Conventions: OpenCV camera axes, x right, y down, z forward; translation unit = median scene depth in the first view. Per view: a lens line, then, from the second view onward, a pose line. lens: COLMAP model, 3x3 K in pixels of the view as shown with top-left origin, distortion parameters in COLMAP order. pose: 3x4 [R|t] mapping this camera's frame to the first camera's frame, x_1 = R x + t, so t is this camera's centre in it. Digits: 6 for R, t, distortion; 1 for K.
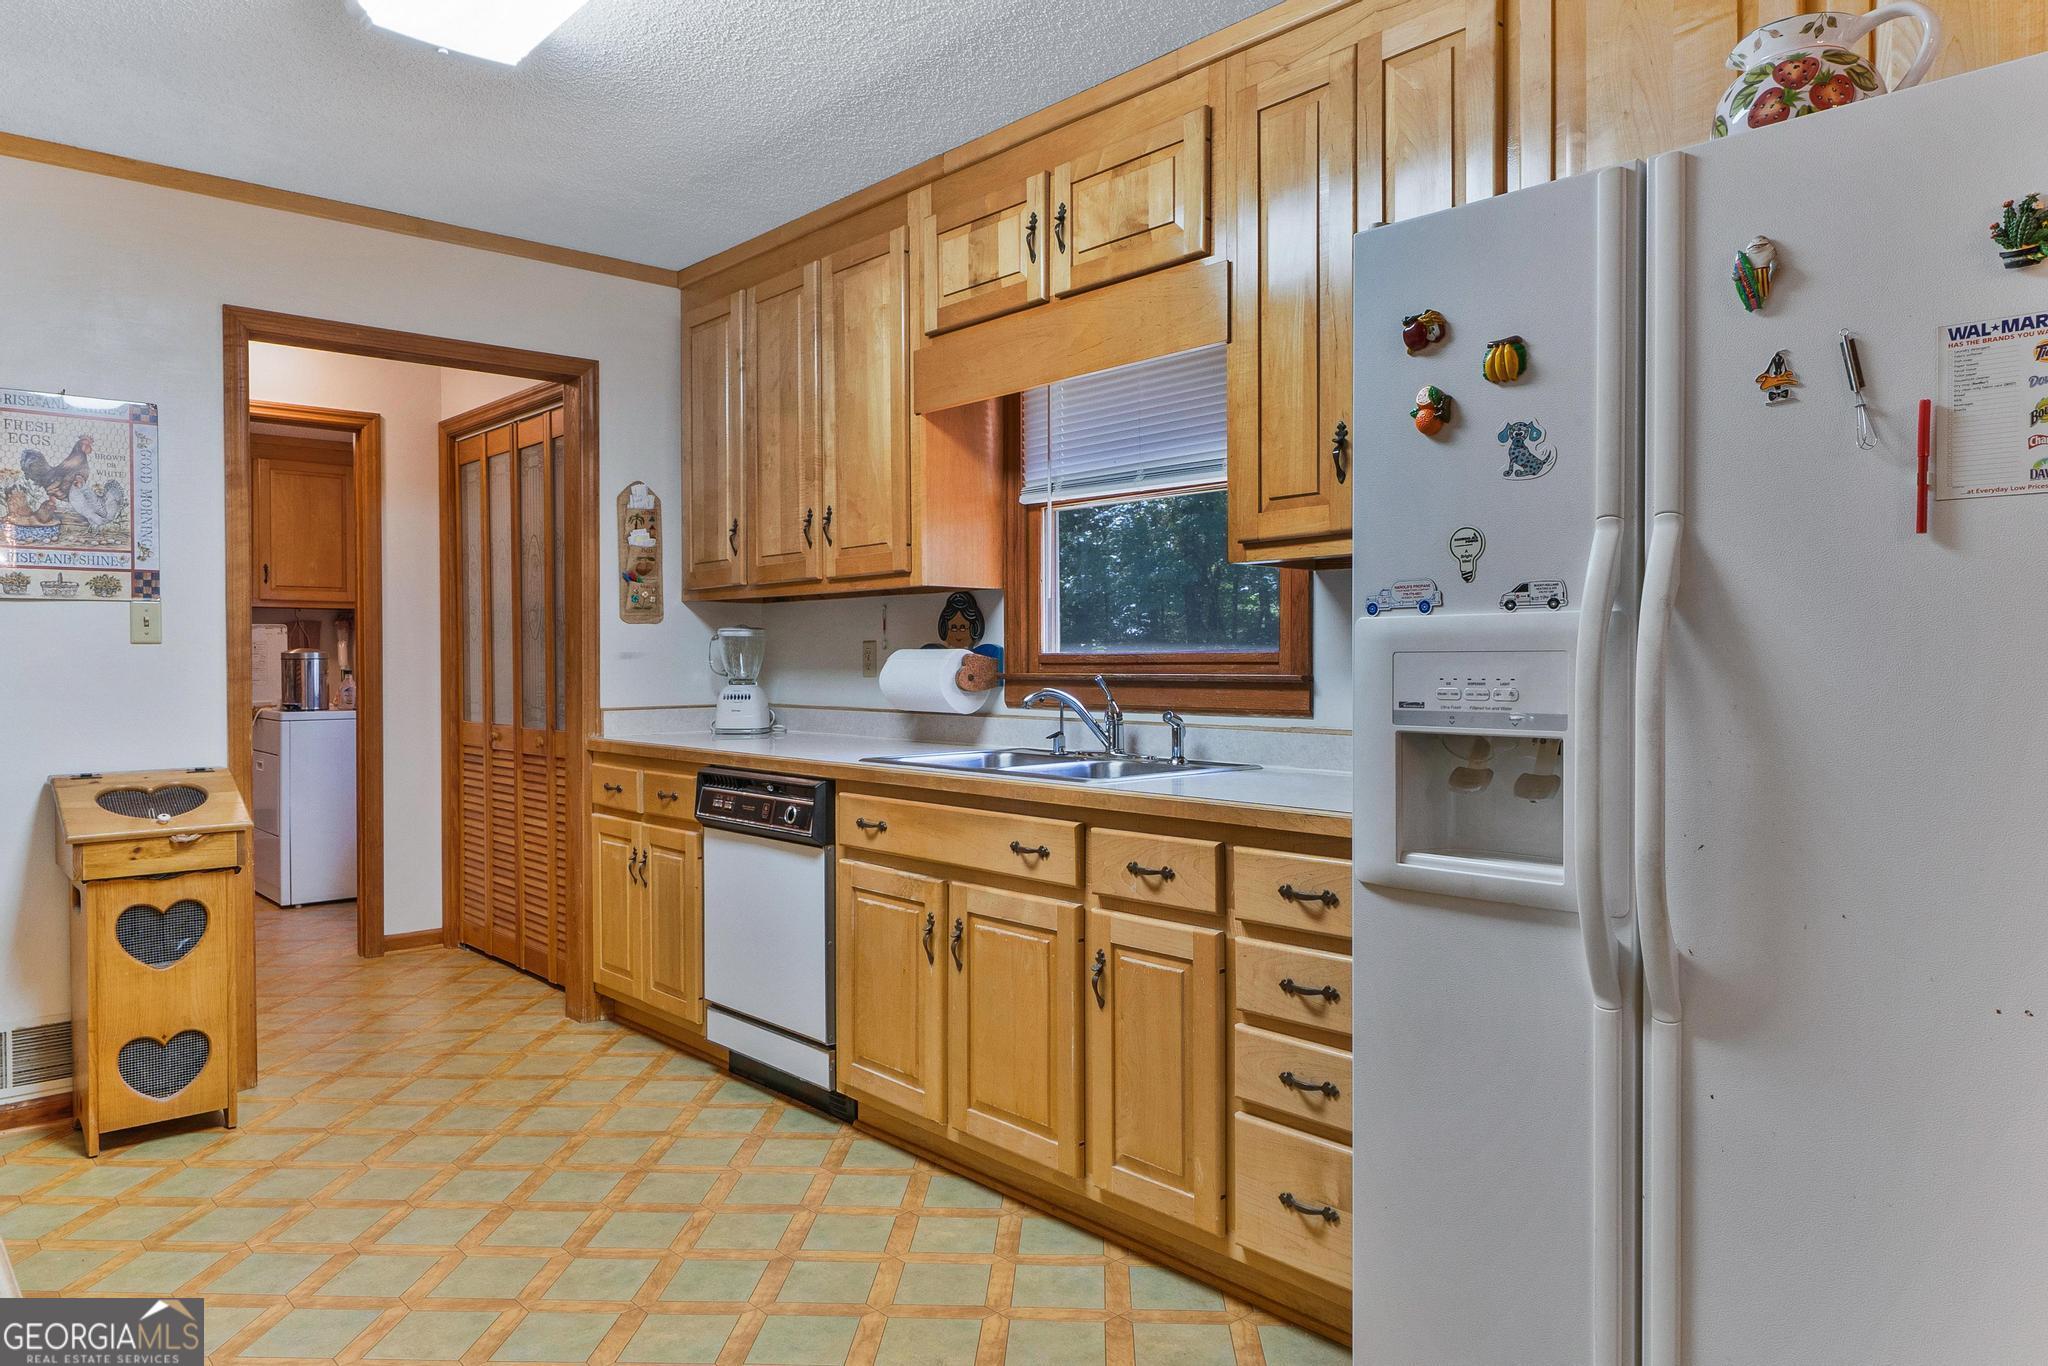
lens RADIAL K [[1349.8, 0, 1025.6], [0, 1349.8, 672.9], [0, 0, 1]] dist [0.011595, -0.002608]
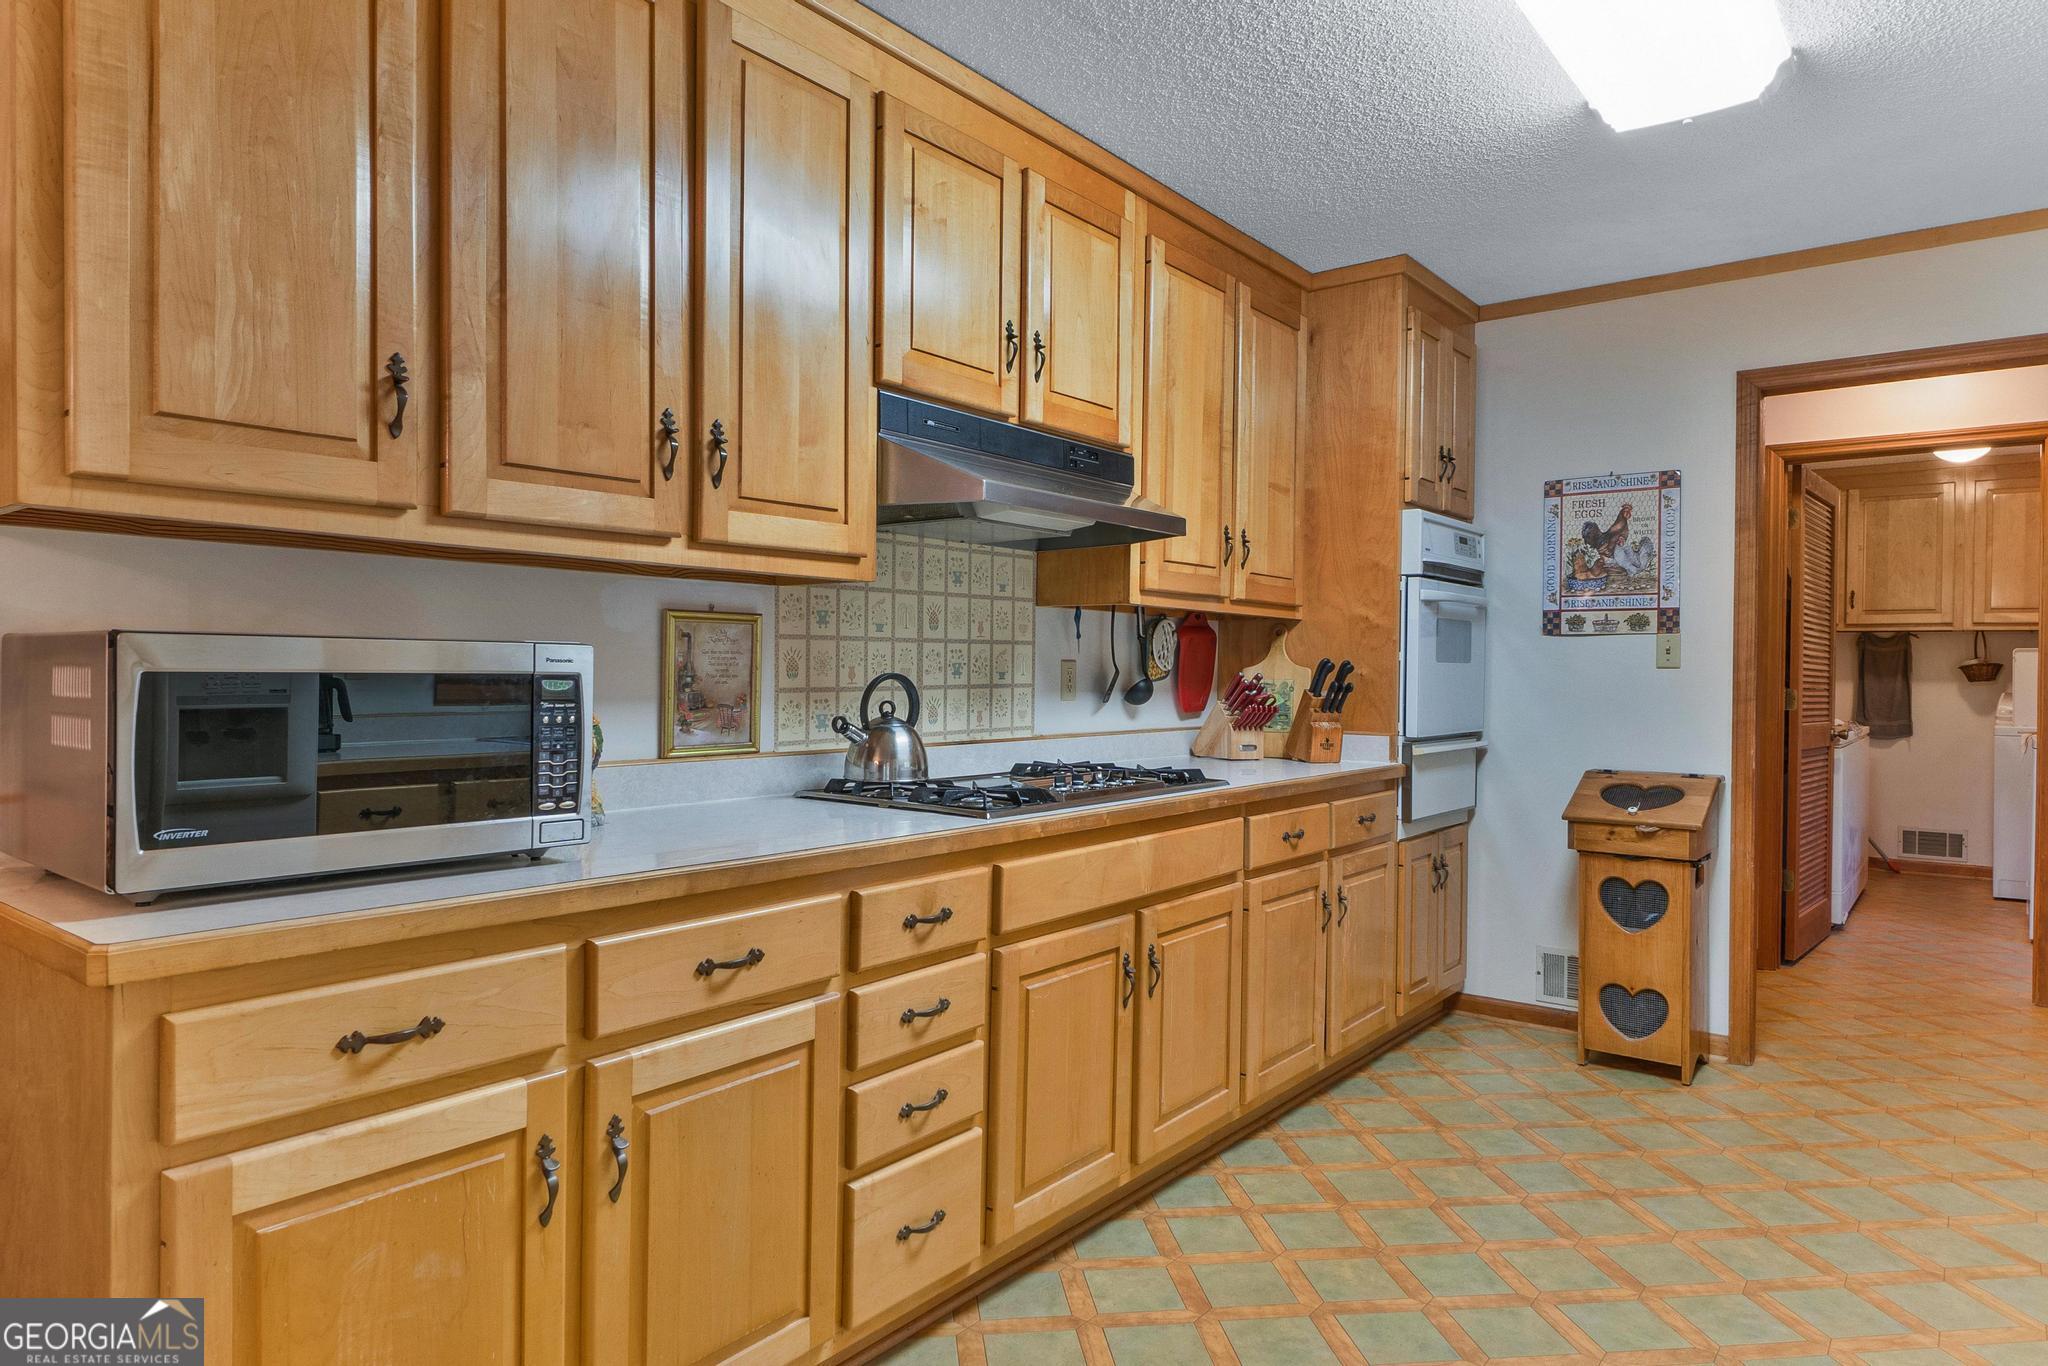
lens RADIAL K [[1236.9, 0, 1030.5], [0, 1236.9, 677.4], [0, 0, 1]] dist [0.003249, -0.003777]
pose [[0.178637, 0.009568, -0.983868, 0.353103], [-0.024665, 0.999682, 0.005244, -0.005422], [0.983606, 0.023331, 0.178817, 0.248844]]
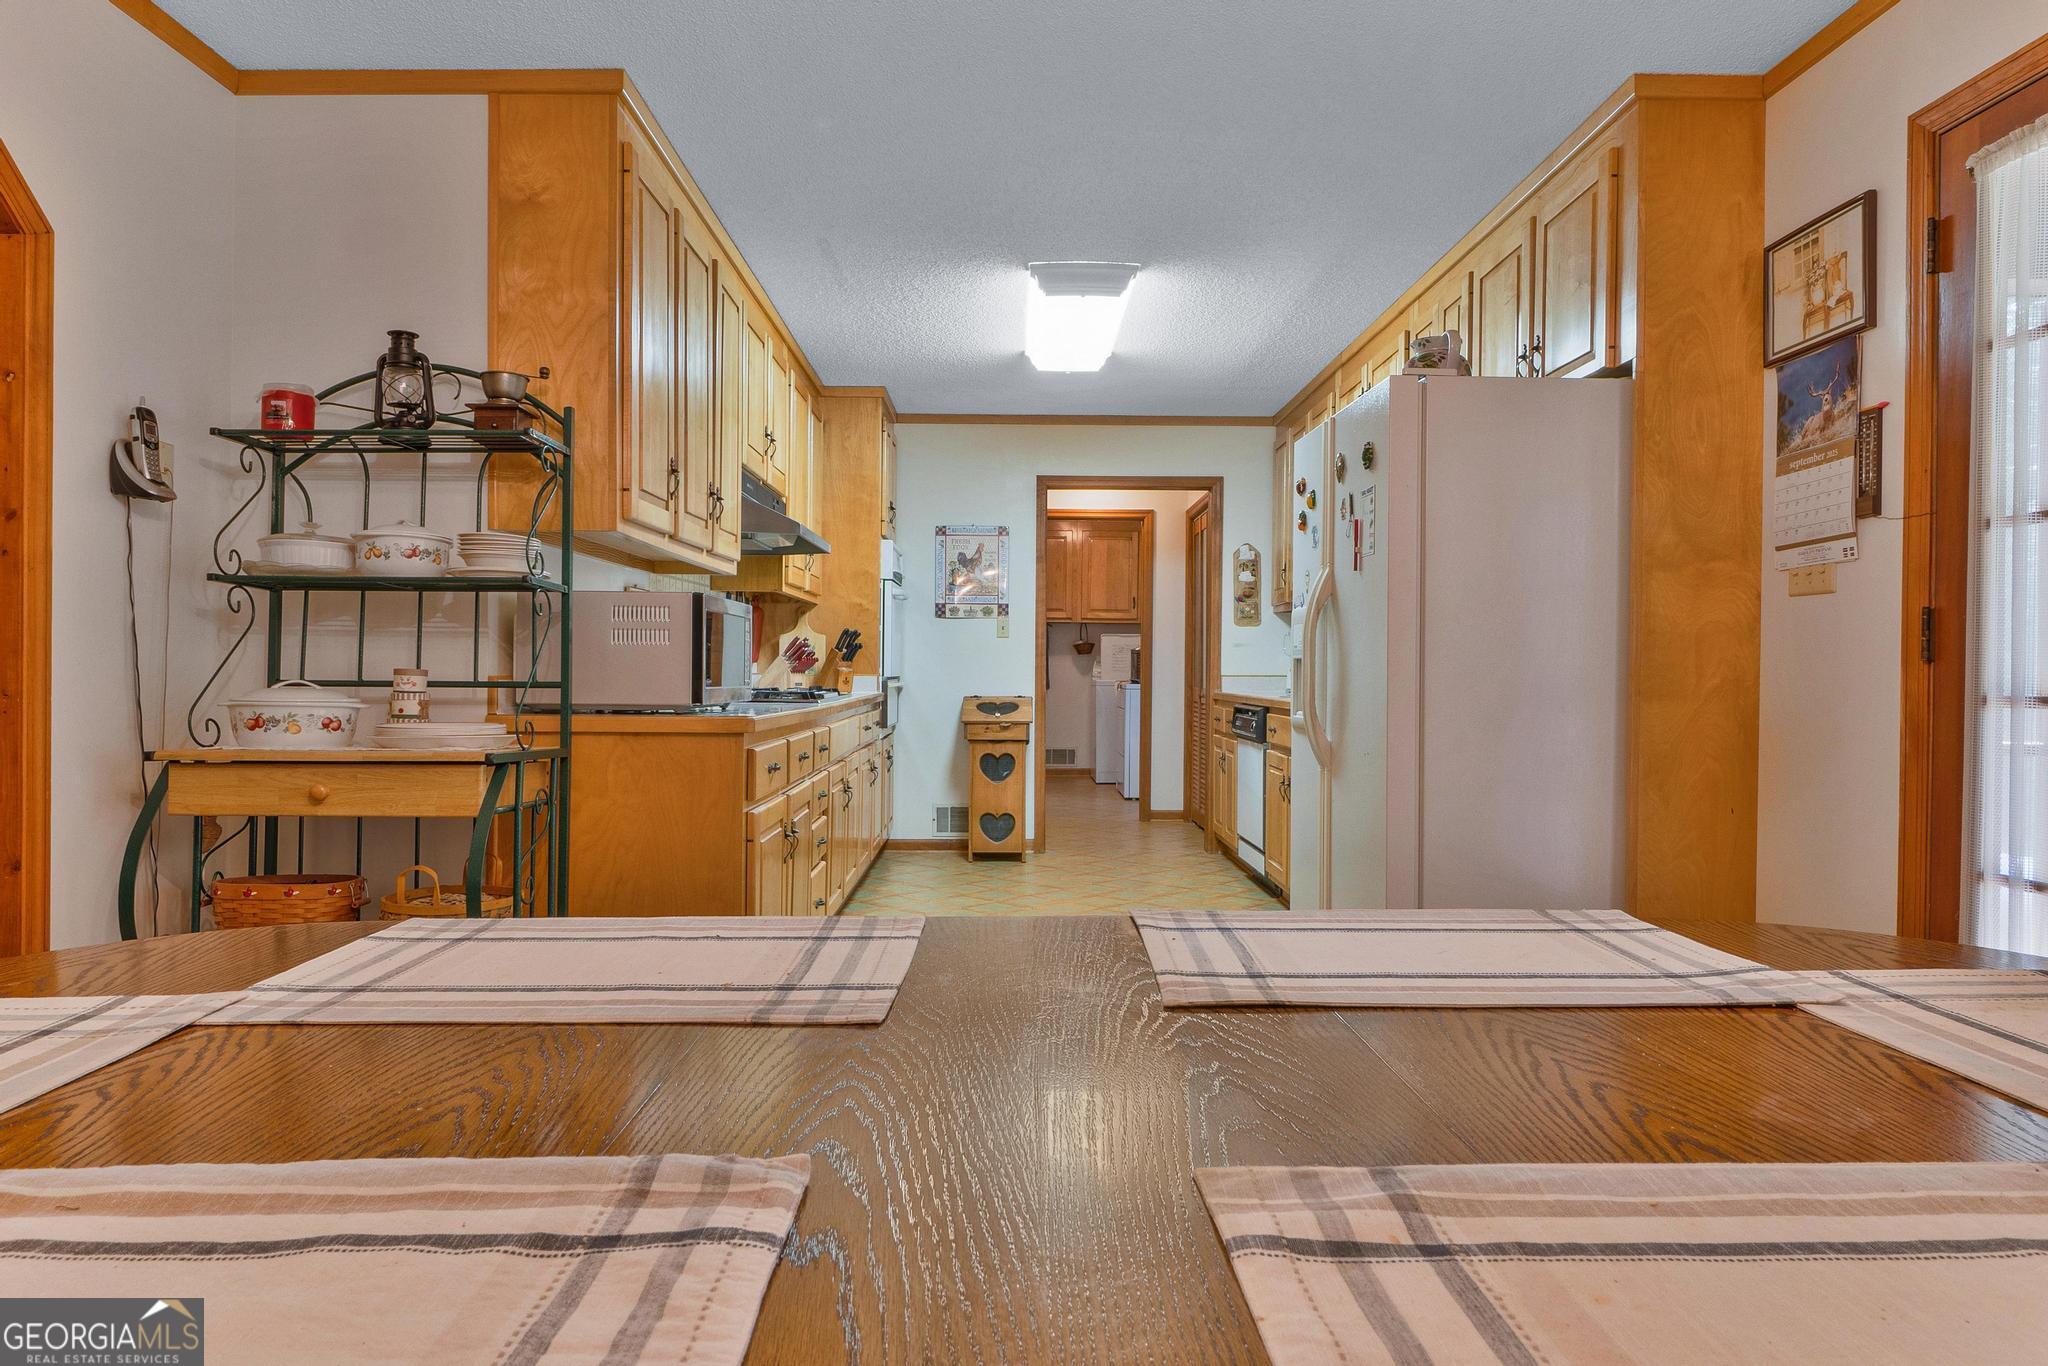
lens RADIAL K [[1236.9, 0, 1024.6], [0, 1236.9, 678.6], [0, 0, 1]] dist [0.003249, -0.003777]
pose [[0.753588, 0.012493, -0.657229, 0.692660], [-0.017192, 0.999852, -0.000706, 0.046089], [0.657123, 0.011831, 0.753691, -0.472640]]
